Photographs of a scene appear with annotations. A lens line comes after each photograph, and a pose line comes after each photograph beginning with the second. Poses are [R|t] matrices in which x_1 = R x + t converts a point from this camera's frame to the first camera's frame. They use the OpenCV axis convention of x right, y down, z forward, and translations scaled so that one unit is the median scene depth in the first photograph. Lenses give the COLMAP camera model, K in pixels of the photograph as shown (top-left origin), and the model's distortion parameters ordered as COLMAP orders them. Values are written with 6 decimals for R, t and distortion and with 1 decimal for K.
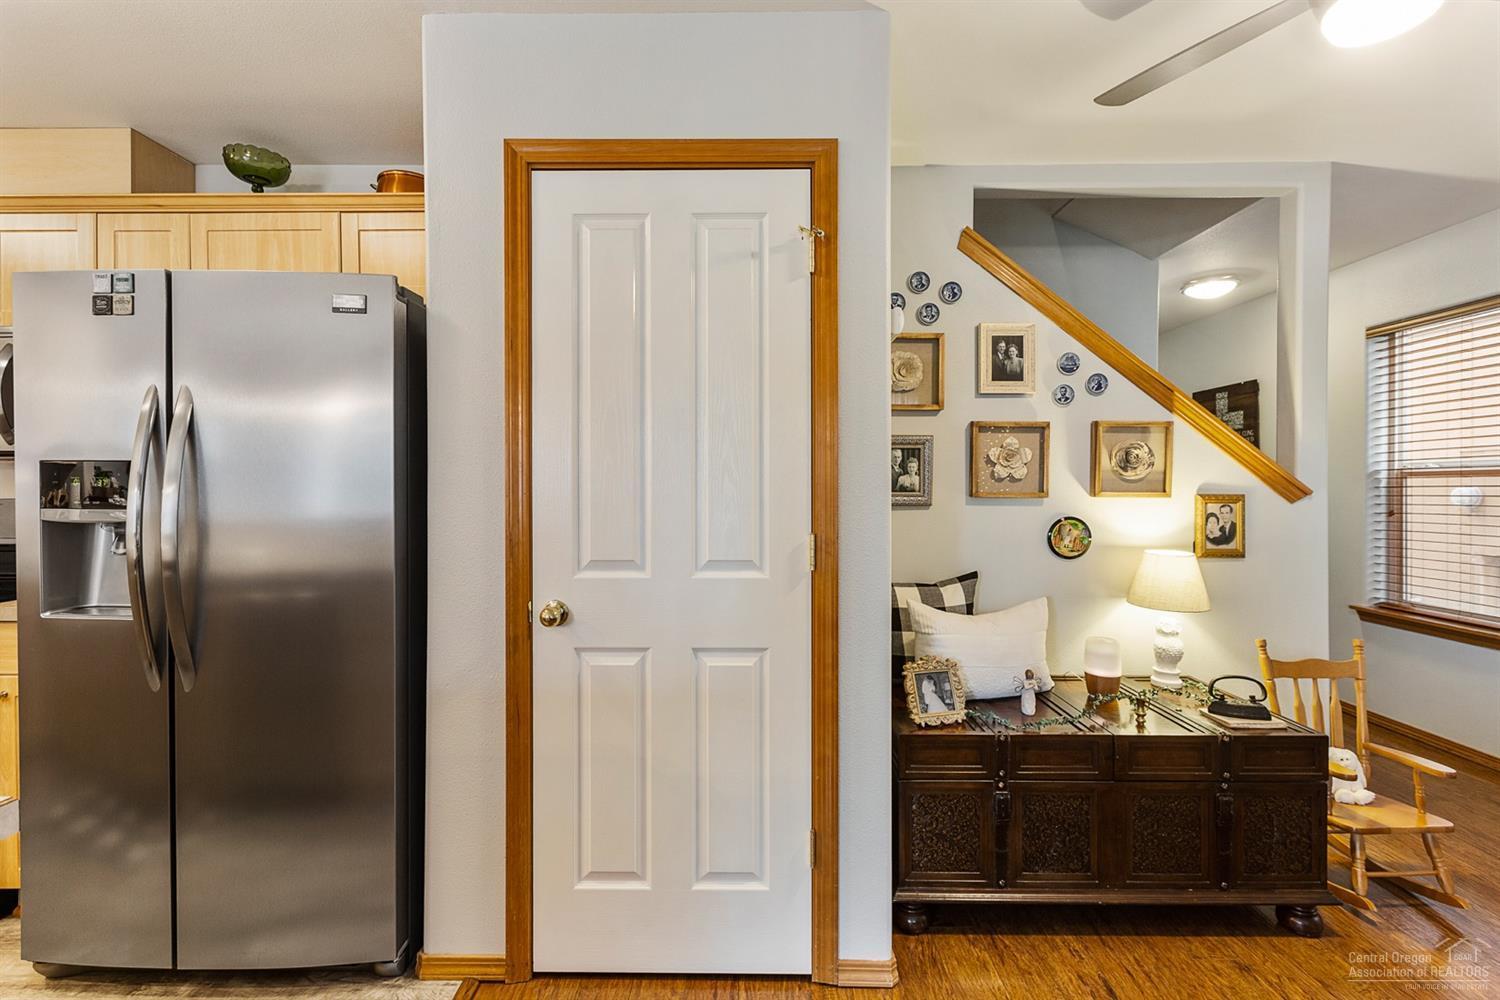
lens RADIAL K [[683.6, 0, 737.6], [0, 683.6, 488.3], [0, 0, 1]] dist [-0.000346, 0.000182]
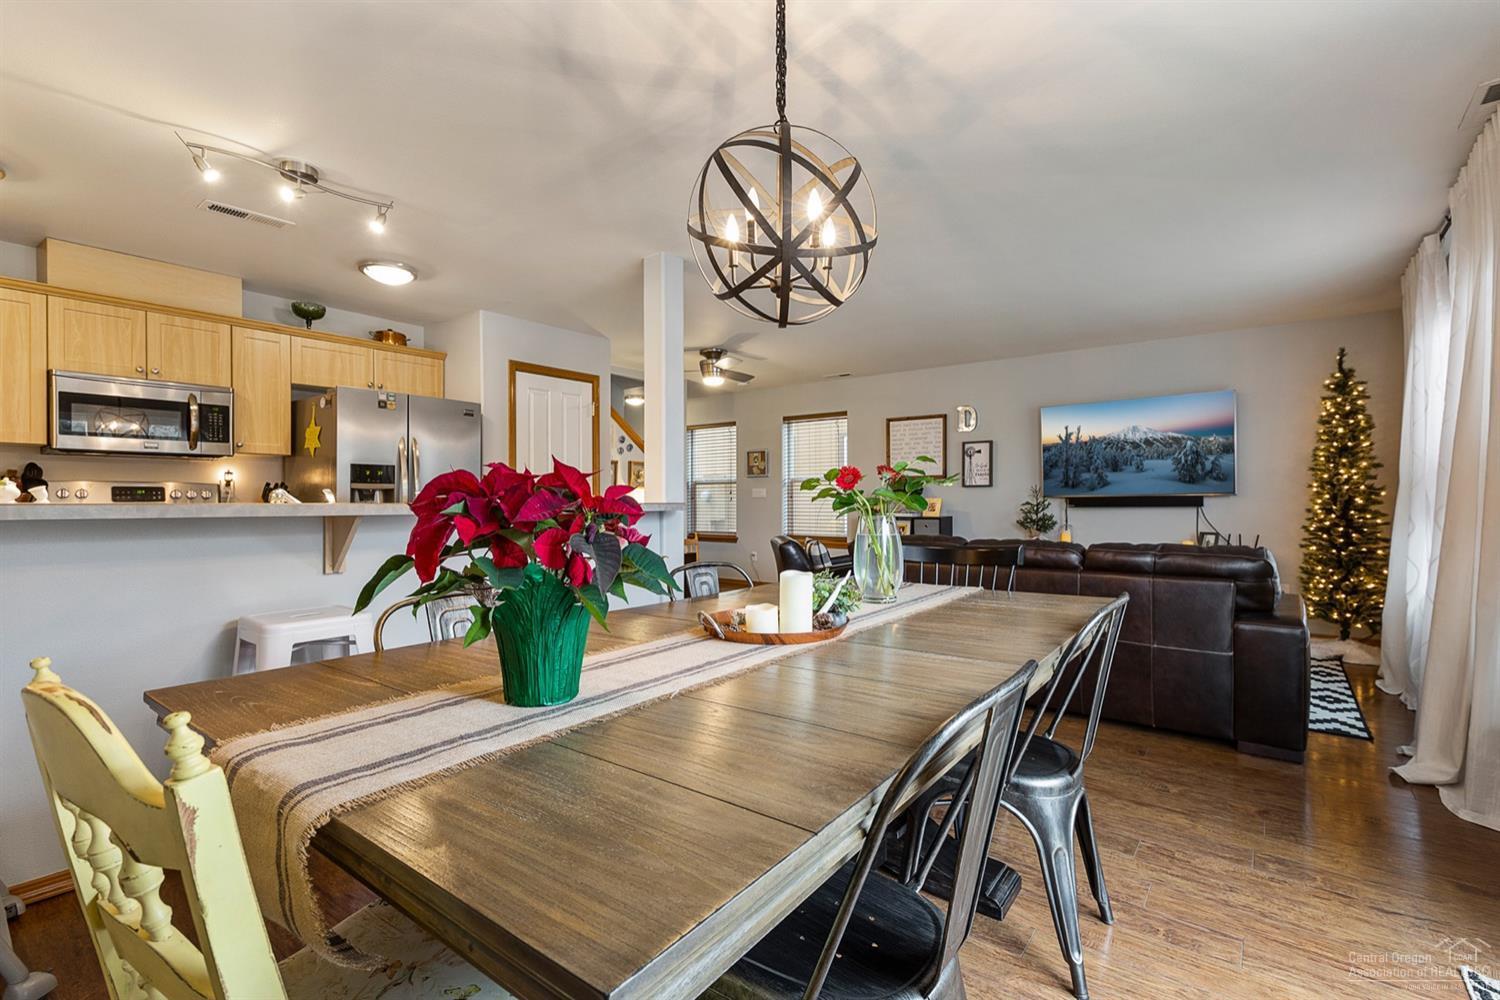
lens RADIAL K [[667.3, 0, 751.6], [0, 667.3, 500.5], [0, 0, 1]] dist [0.000357, -0.000149]
pose [[0.608535, -0.003988, 0.793517, -1.425129], [0.006679, 0.999978, -0.000096, 0.070359], [-0.793499, 0.005359, 0.608548, -1.118447]]
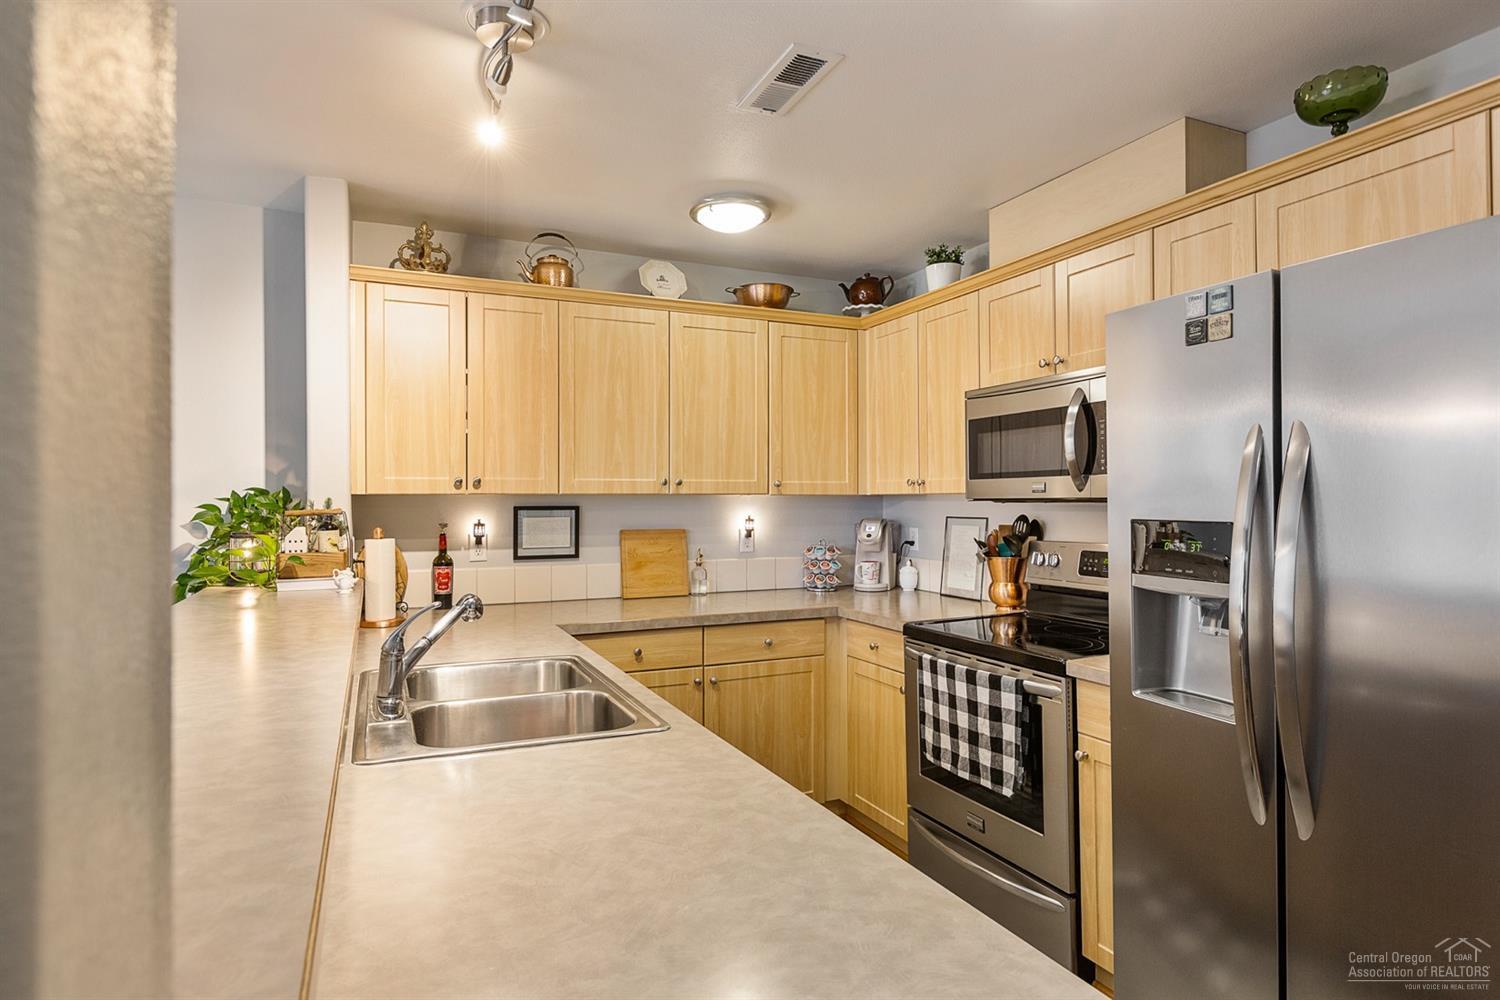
lens RADIAL K [[827.3, 0, 750.0], [0, 827.3, 500.0], [0, 0, 1]] dist [0.007523, 0.000770]
pose [[0.428988, -0.004029, -0.903301, -0.176467], [0.001910, 0.999992, -0.003553, -0.043519], [0.903308, -0.000201, 0.428992, 0.058341]]
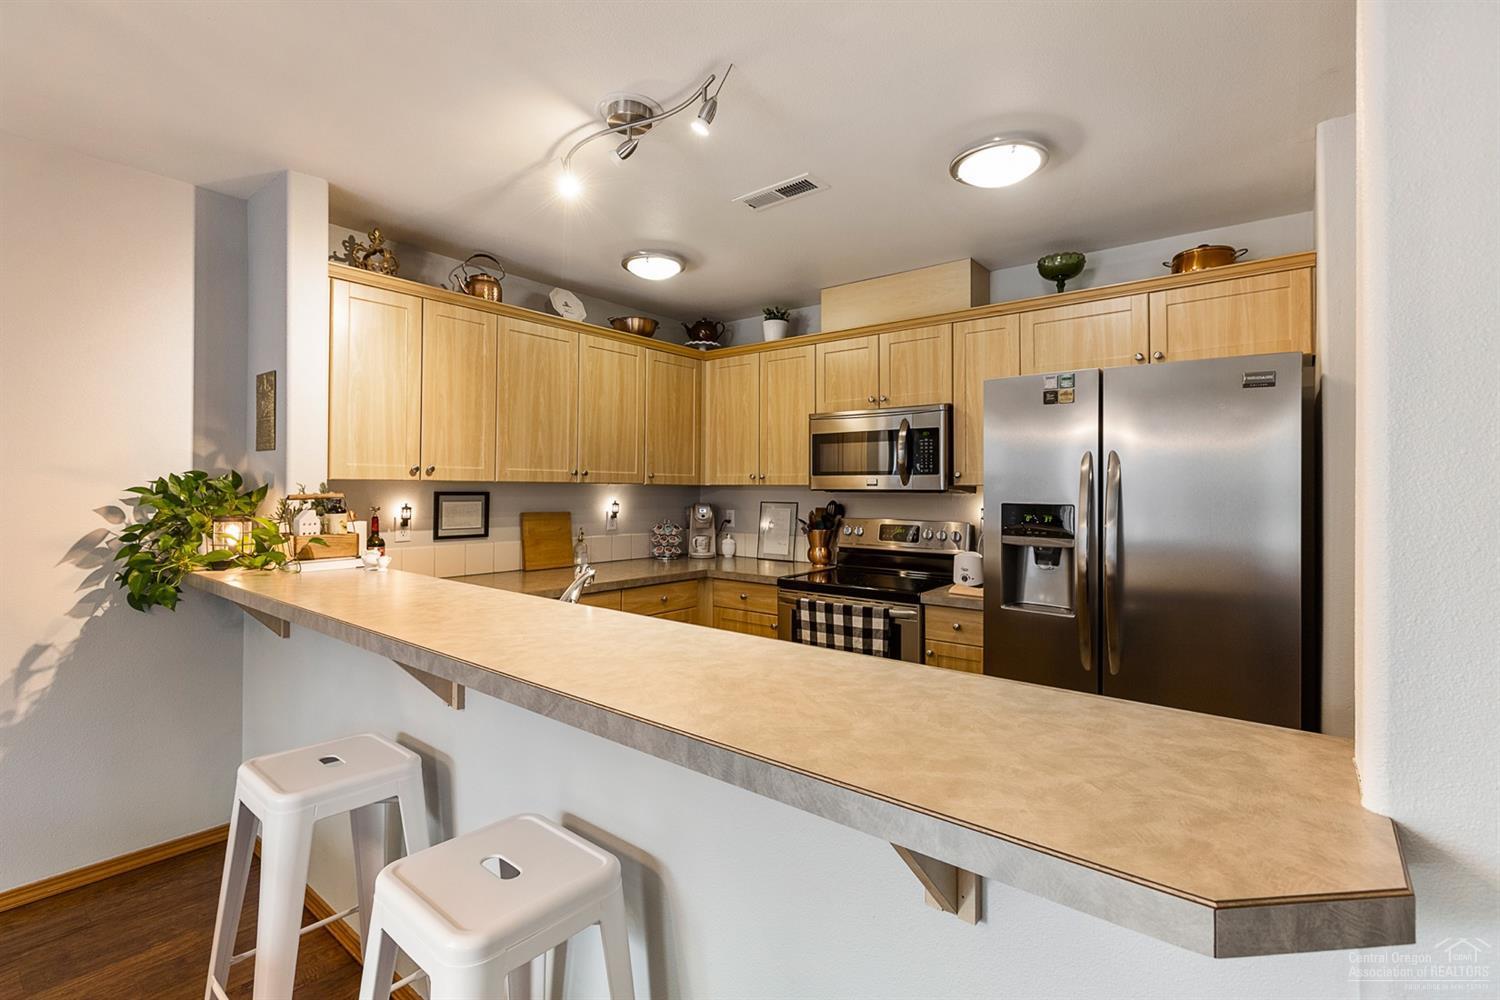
lens RADIAL K [[683.6, 0, 737.6], [0, 683.6, 488.3], [0, 0, 1]] dist [-0.000346, 0.000182]
pose [[0.780992, 0.002892, -0.624535, -0.370839], [-0.007594, 0.999959, -0.004867, -0.043088], [0.624495, 0.008544, 0.780982, -0.374703]]
